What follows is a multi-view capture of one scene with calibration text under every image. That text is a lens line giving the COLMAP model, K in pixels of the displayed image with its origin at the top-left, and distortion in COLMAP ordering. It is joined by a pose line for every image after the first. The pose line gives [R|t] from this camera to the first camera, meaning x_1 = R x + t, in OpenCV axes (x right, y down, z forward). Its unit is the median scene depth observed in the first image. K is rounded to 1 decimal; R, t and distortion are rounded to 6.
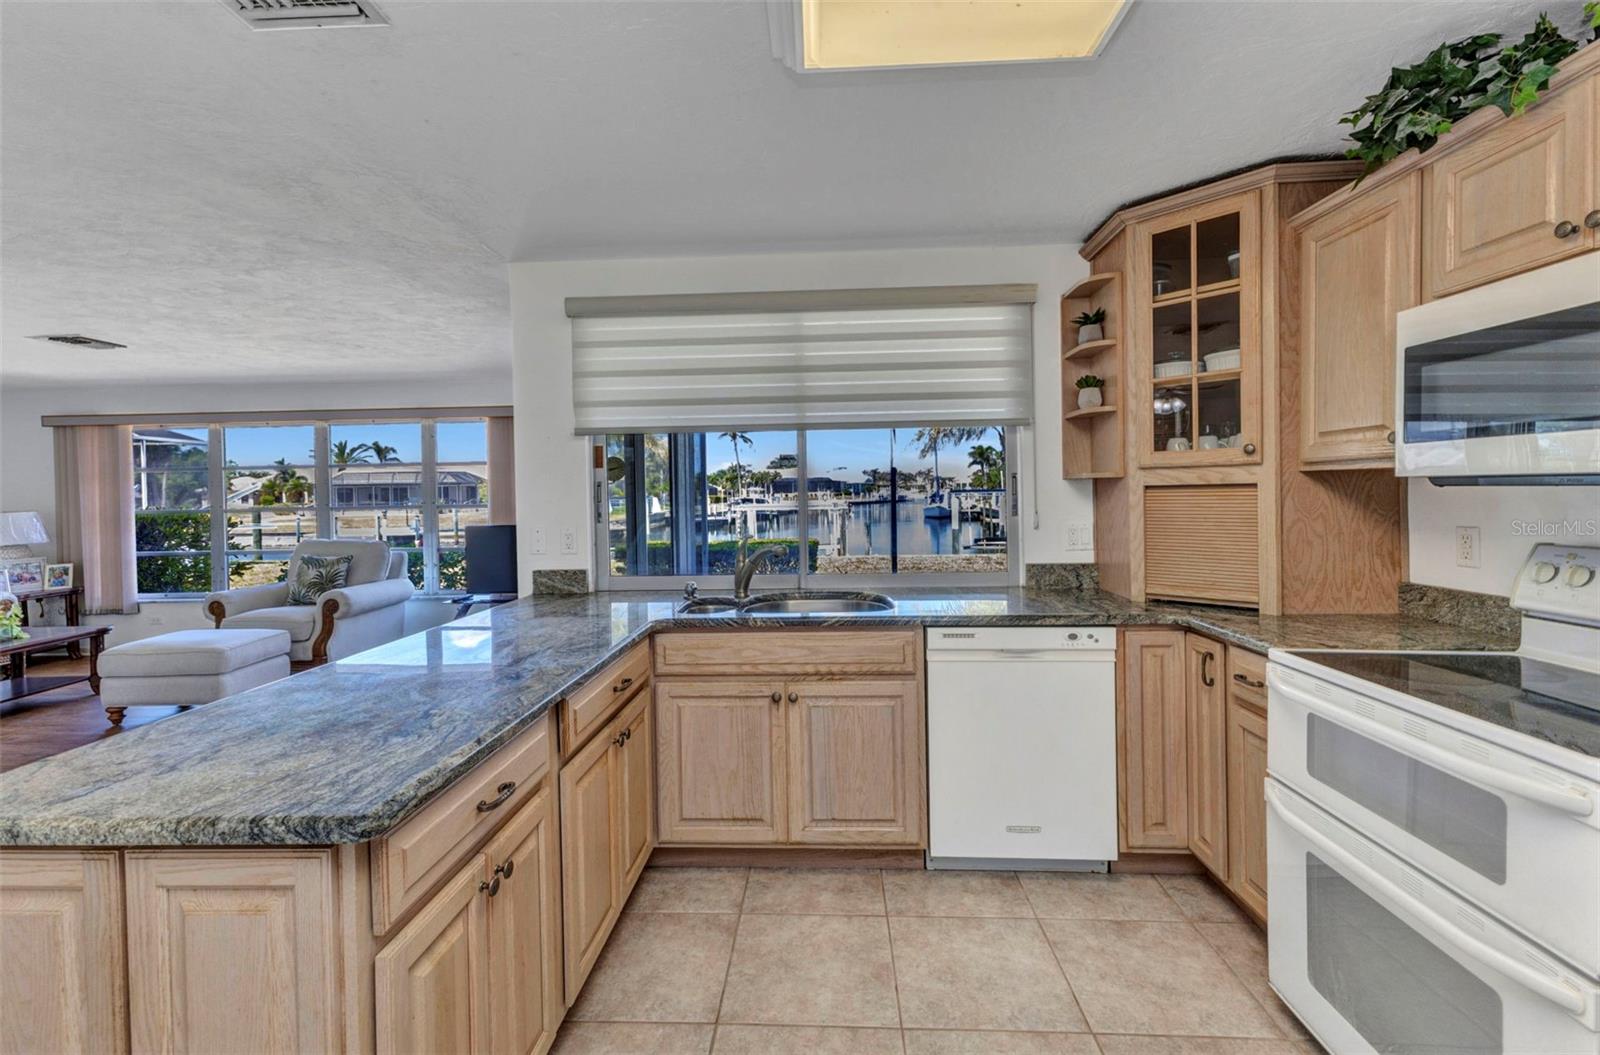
lens RADIAL K [[701.8, 0, 795.2], [0, 701.8, 499.9], [0, 0, 1]] dist [0.005879, -0.000859]
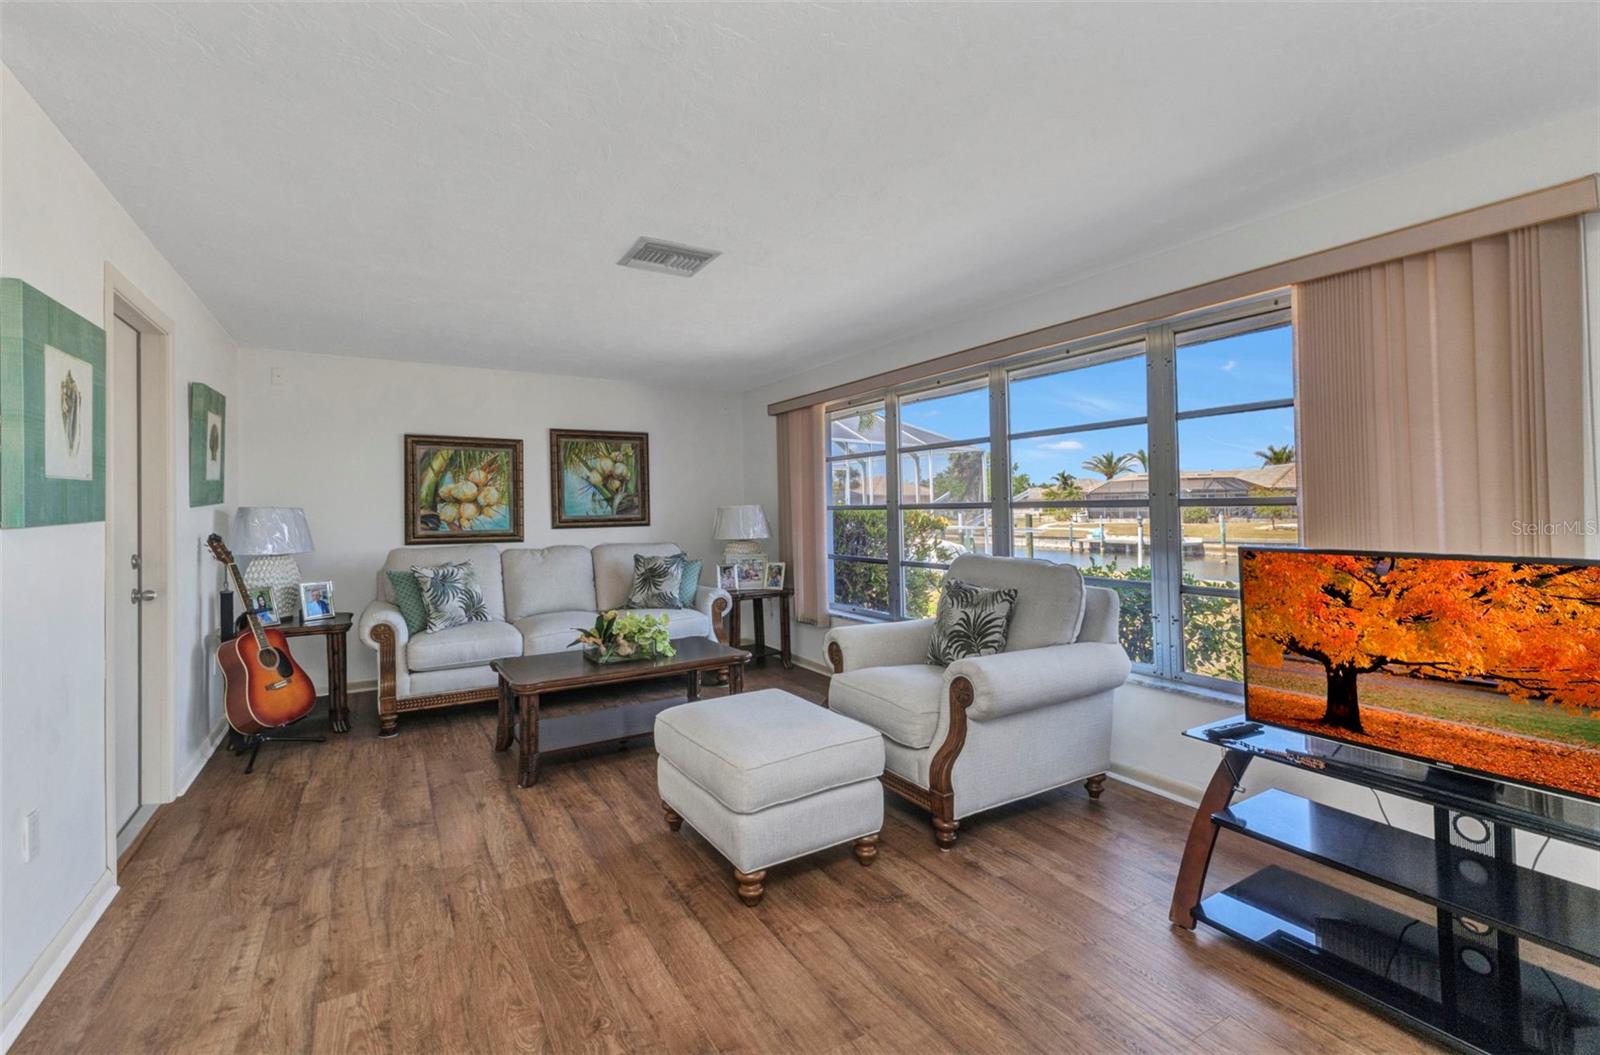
lens RADIAL K [[701.8, 0, 812.3], [0, 701.8, 493.7], [0, 0, 1]] dist [0.005879, -0.000859]
pose [[0.557941, -0.007168, -0.829850, -0.542885], [-0.011462, 0.999801, -0.016342, 0.033222], [0.829802, 0.018629, 0.557748, 1.138479]]
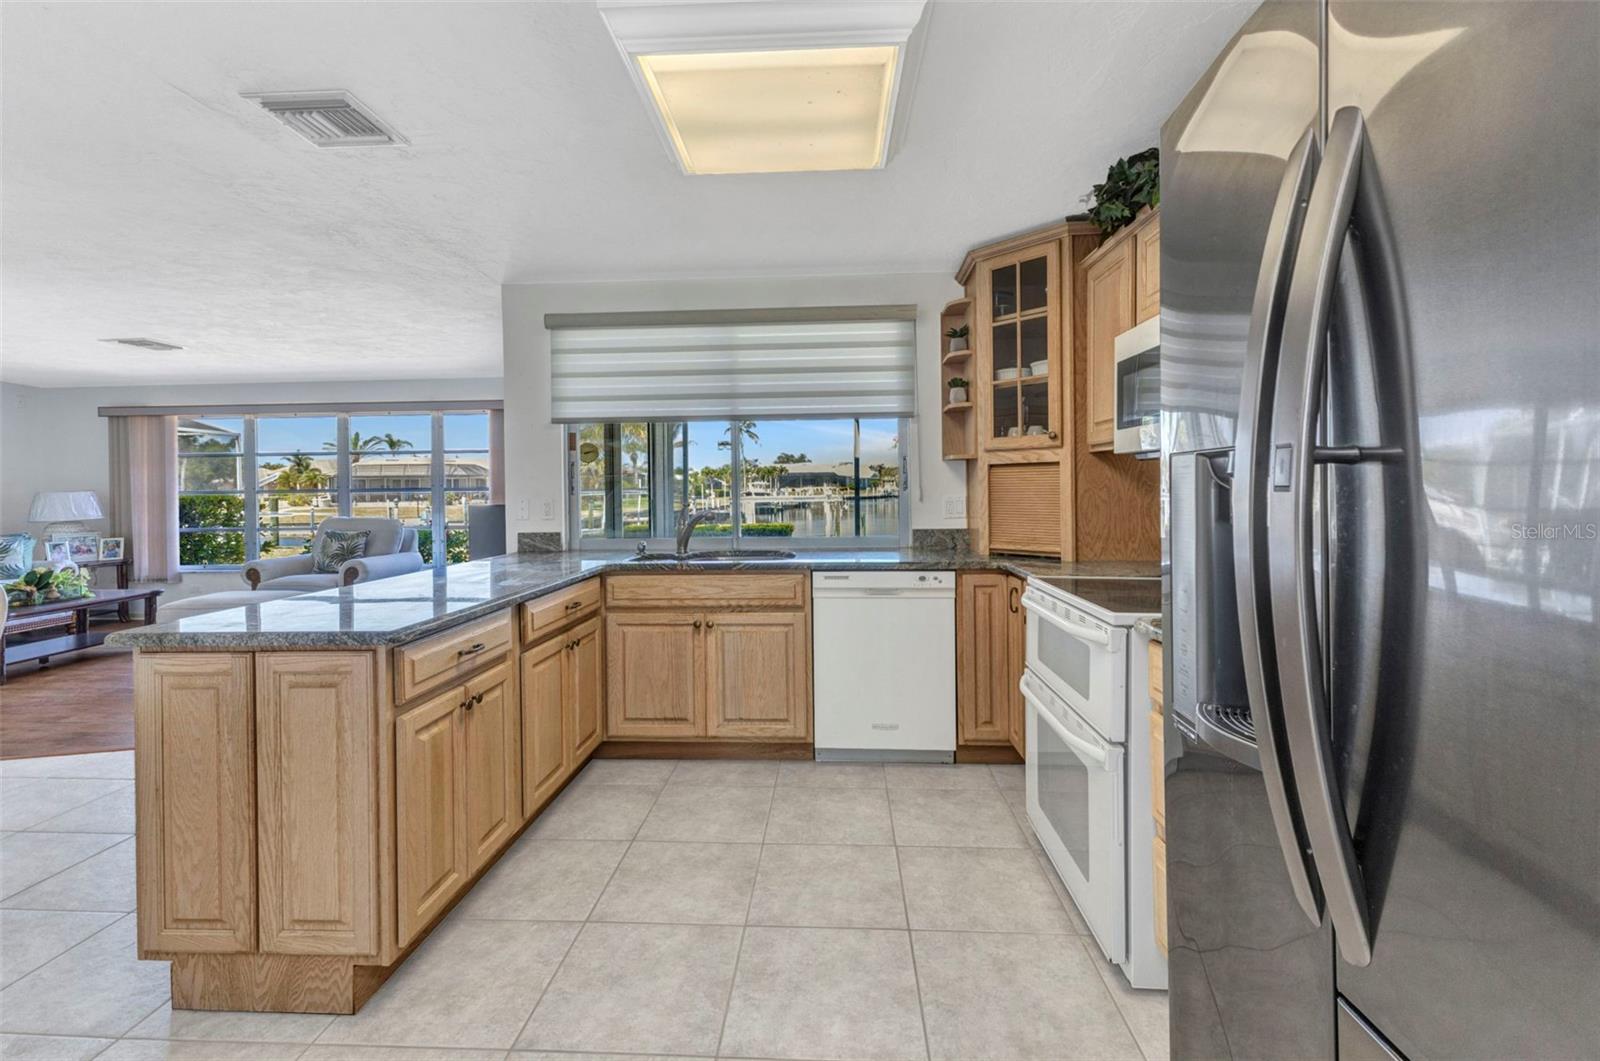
lens RADIAL K [[703.9, 0, 795.1], [0, 703.9, 489.6], [0, 0, 1]] dist [0.005308, 0.001014]
pose [[0.999887, 0.006135, -0.013716, 0.146331], [-0.006245, 0.999949, -0.007984, 0.034328], [0.013666, 0.008069, 0.999874, -0.262260]]
